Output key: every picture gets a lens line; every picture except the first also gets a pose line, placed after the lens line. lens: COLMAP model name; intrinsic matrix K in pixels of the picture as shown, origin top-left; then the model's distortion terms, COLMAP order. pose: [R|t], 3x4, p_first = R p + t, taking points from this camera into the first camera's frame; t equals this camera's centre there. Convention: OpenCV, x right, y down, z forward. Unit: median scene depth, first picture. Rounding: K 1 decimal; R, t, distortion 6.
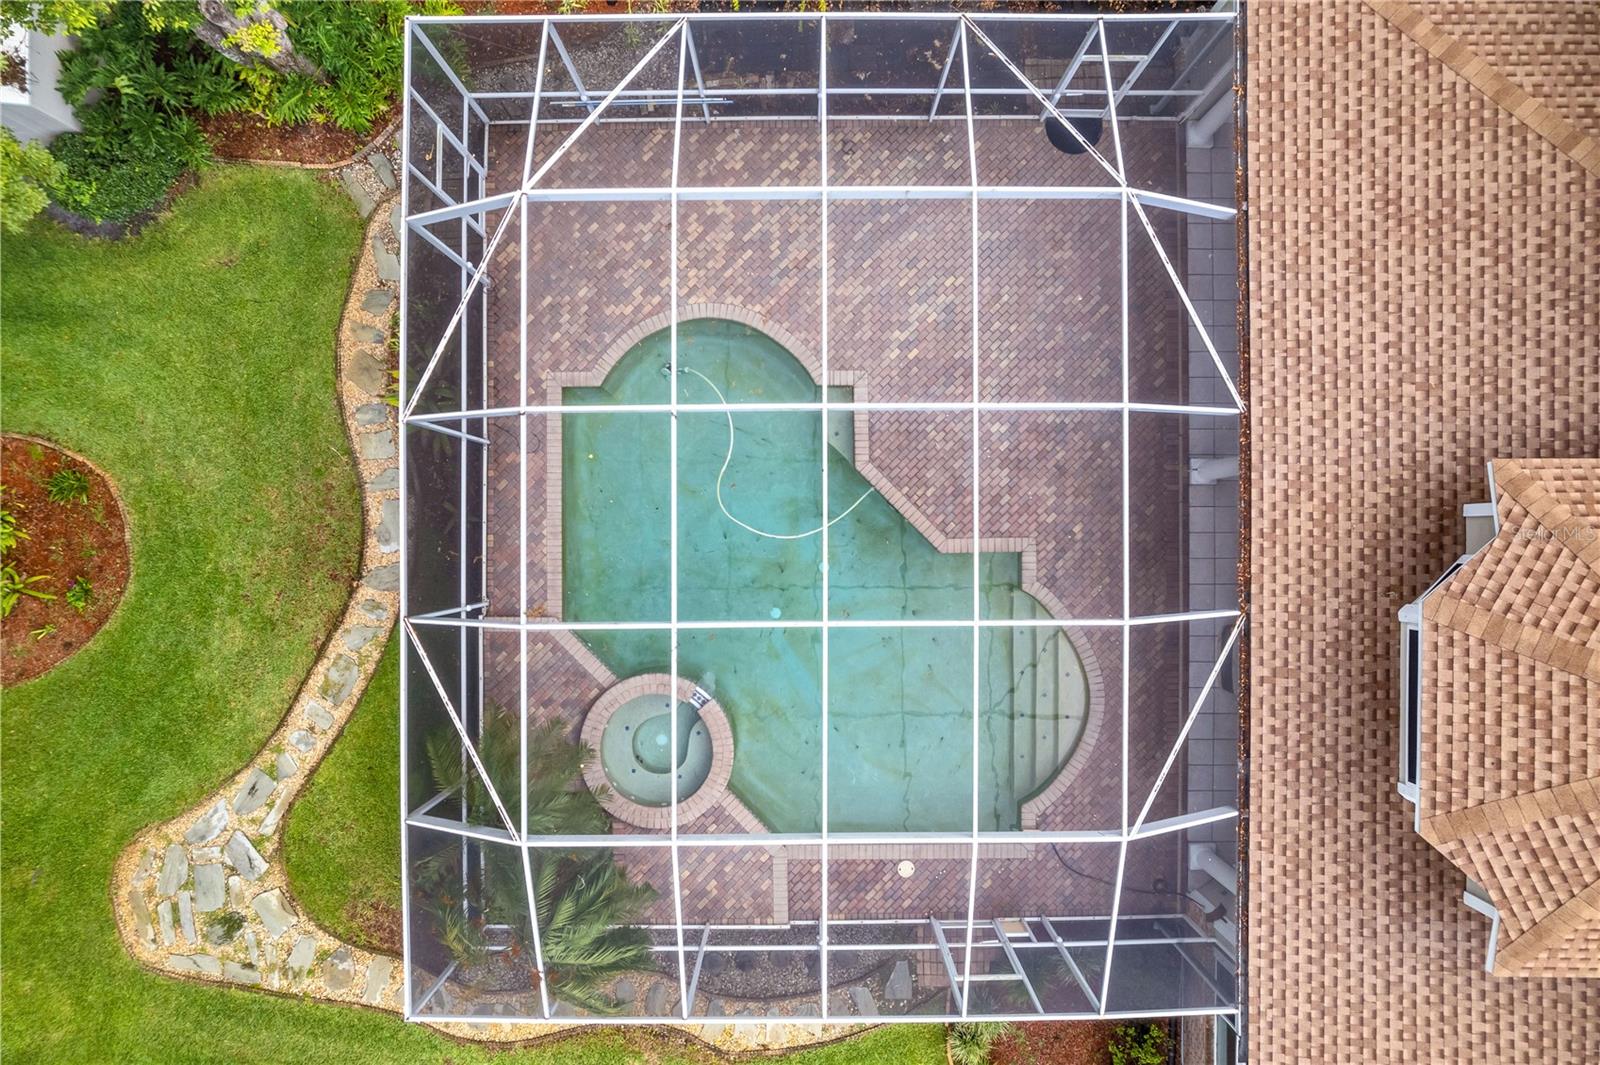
lens RADIAL K [[1019.6, 0, 797.3], [0, 1019.6, 526.7], [0, 0, 1]] dist [-0.060030, 0.053281]
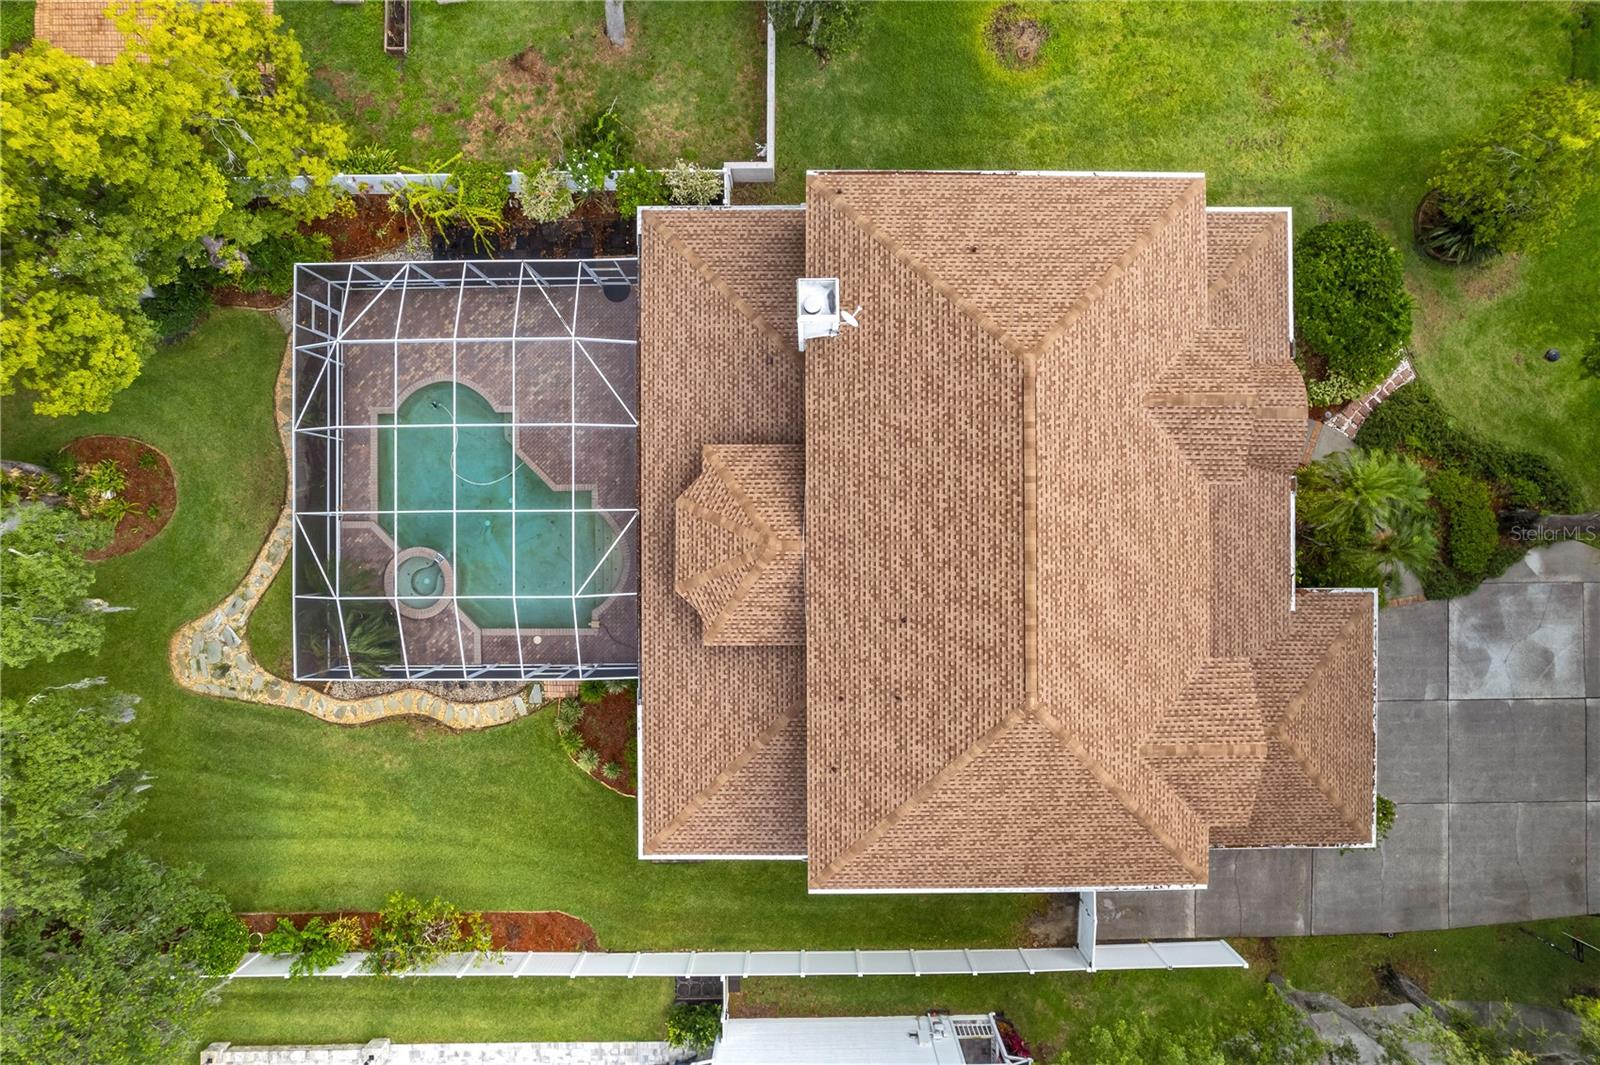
lens RADIAL K [[1019.6, 0, 791.8], [0, 1019.6, 529.0], [0, 0, 1]] dist [-0.060030, 0.053281]
pose [[0.999982, -0.001047, -0.005991, 0.646705], [0.001069, 0.999993, 0.003624, 0.096592], [0.005988, -0.003630, 0.999975, -1.113515]]
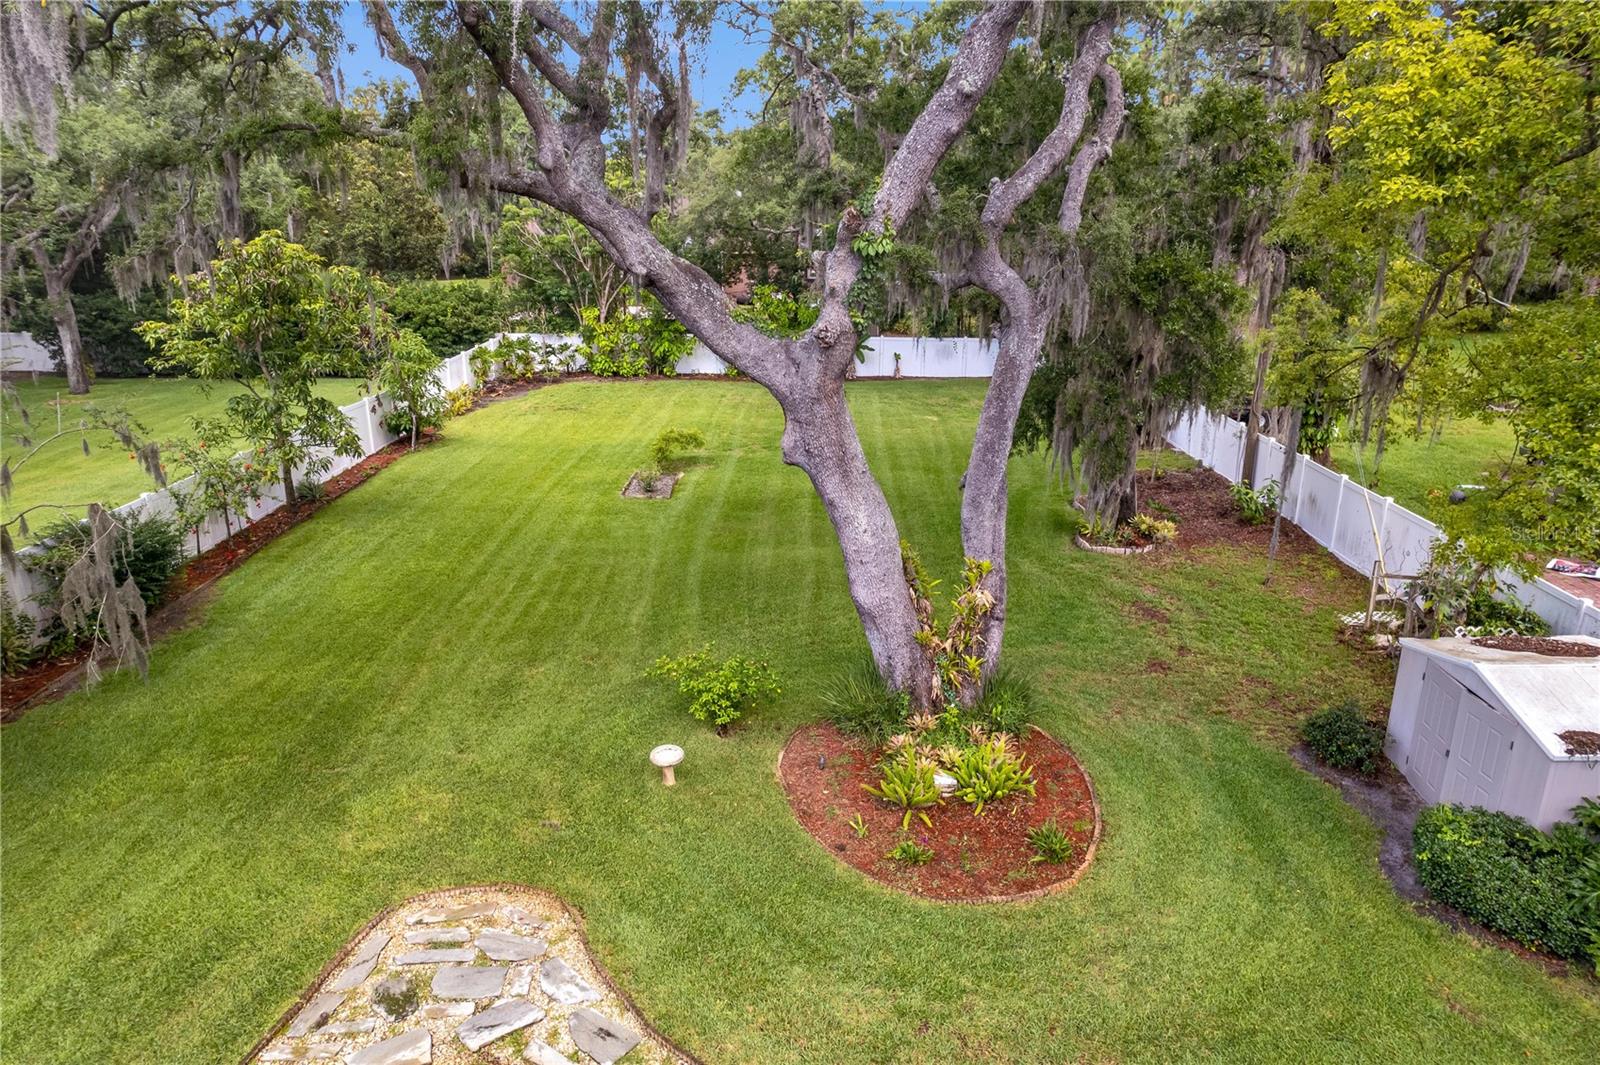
lens RADIAL K [[1019.6, 0, 797.7], [0, 1019.6, 531.8], [0, 0, 1]] dist [-0.060030, 0.053281]
pose [[-0.018337, 0.293538, -0.955771, -0.052773], [-0.999826, -0.008696, 0.016512, 0.139920], [-0.003465, 0.955908, 0.293647, 0.535325]]
